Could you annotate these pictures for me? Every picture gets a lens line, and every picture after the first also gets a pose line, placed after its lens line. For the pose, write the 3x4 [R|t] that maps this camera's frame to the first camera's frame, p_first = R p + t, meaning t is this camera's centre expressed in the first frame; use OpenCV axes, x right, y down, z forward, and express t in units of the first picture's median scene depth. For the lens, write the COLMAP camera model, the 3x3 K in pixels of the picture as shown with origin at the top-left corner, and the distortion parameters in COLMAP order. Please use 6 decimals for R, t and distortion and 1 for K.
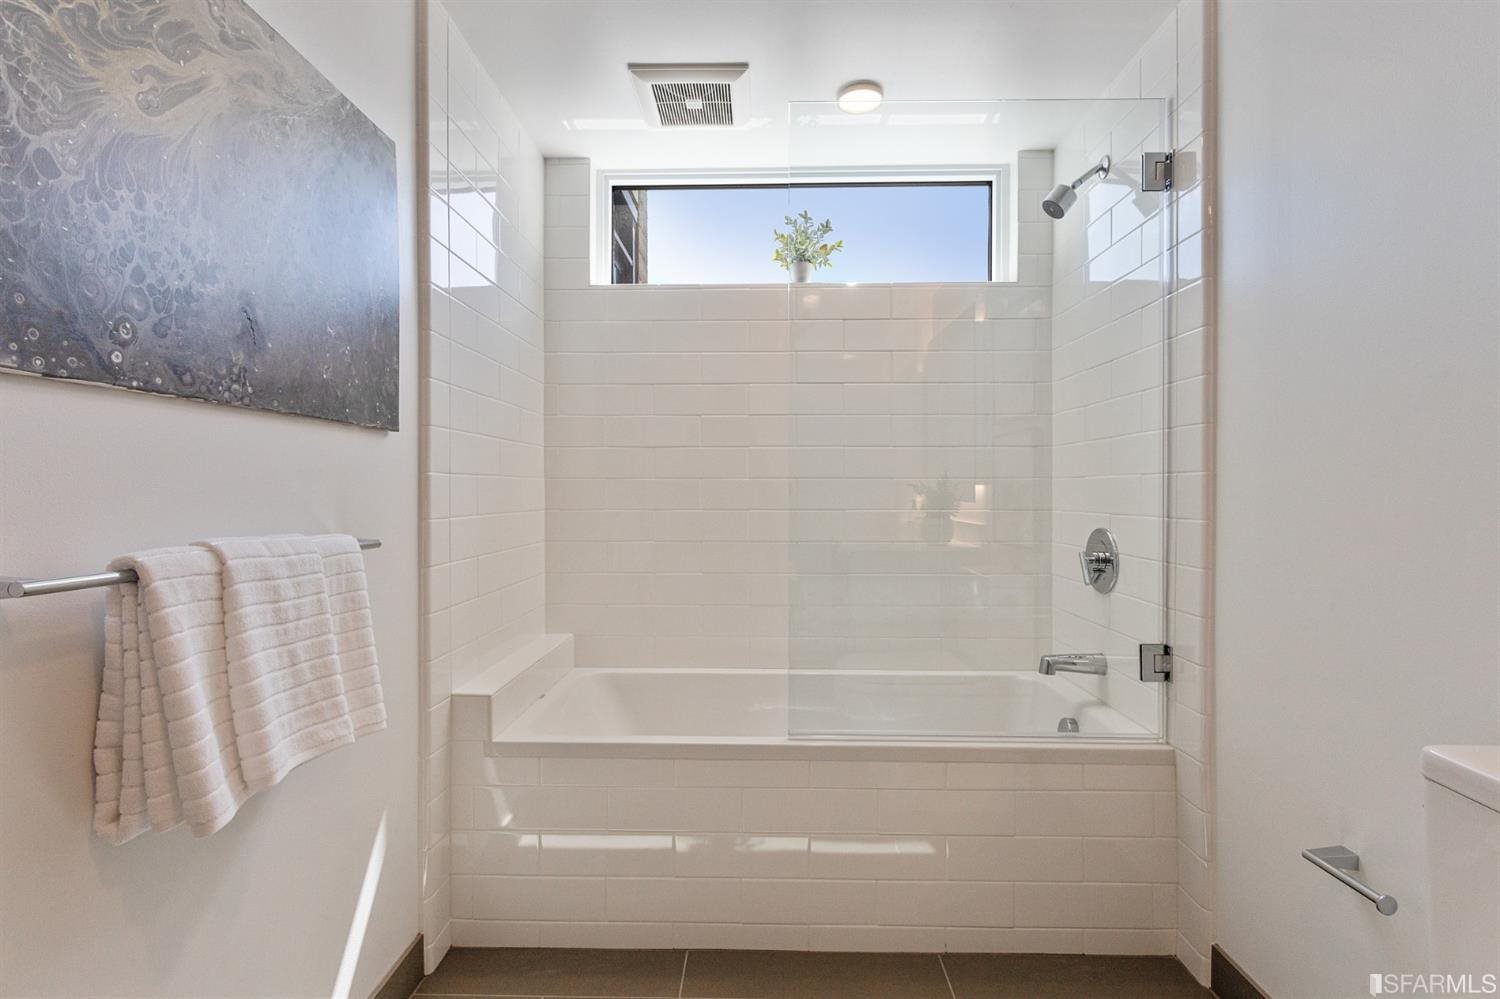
lens RADIAL K [[708.2, 0, 747.4], [0, 708.2, 491.9], [0, 0, 1]] dist [-0.002242, 0.004487]
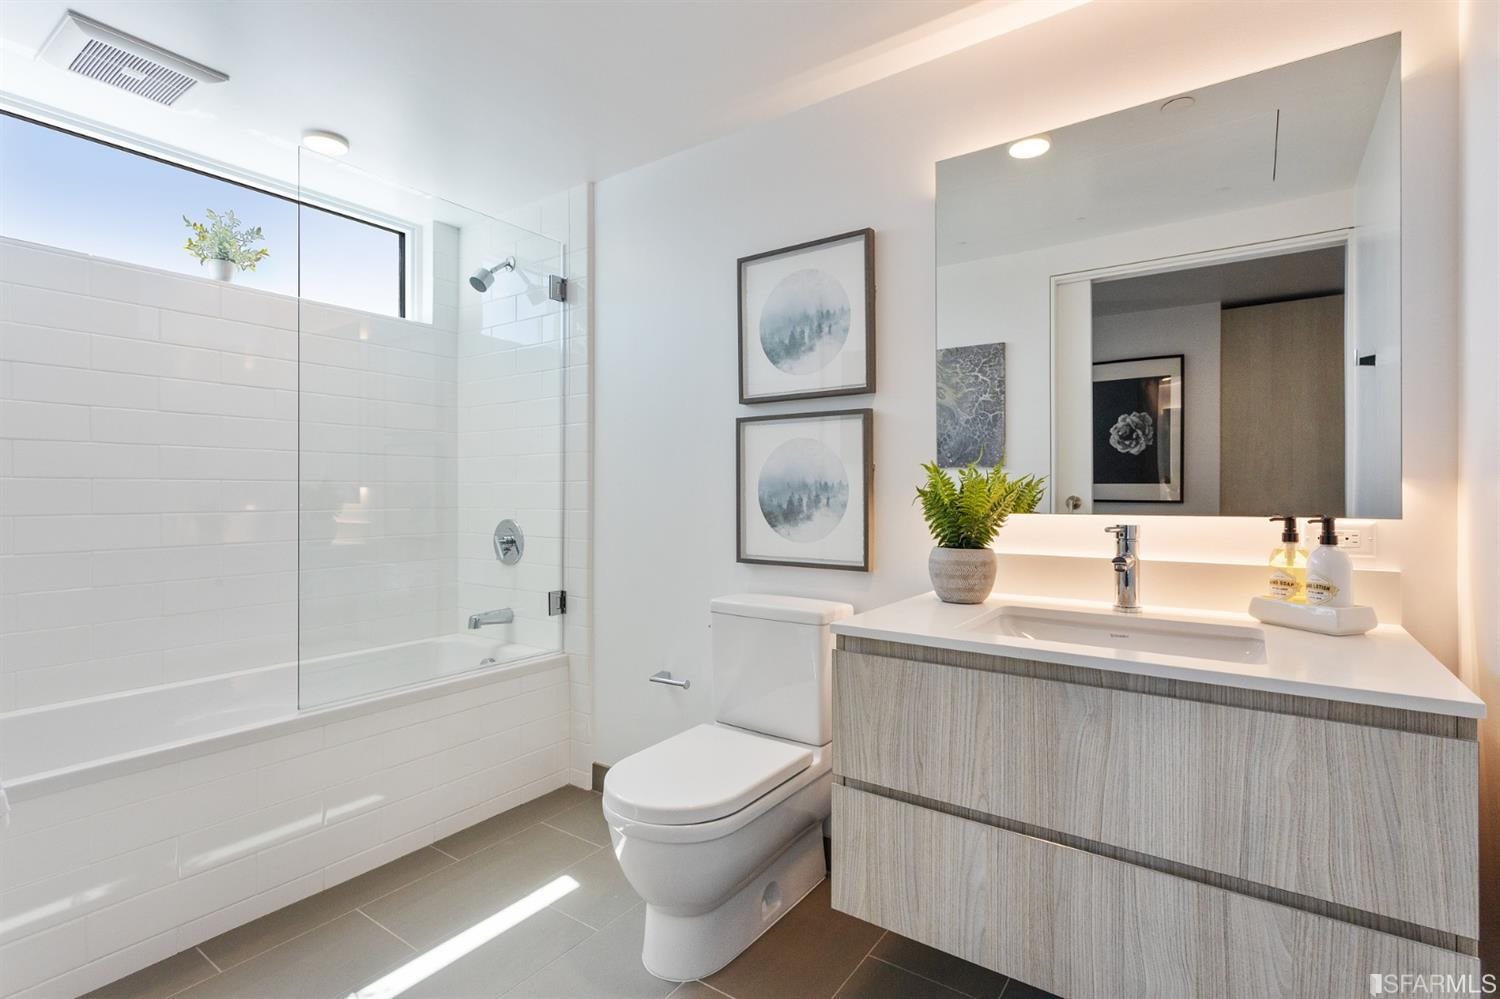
lens RADIAL K [[708.2, 0, 749.7], [0, 708.2, 495.1], [0, 0, 1]] dist [-0.002242, 0.004487]
pose [[0.558385, -0.003575, 0.829574, -0.400294], [0.002288, 0.999994, 0.002769, 0.000921], [-0.829579, 0.000352, 0.558390, -0.185179]]
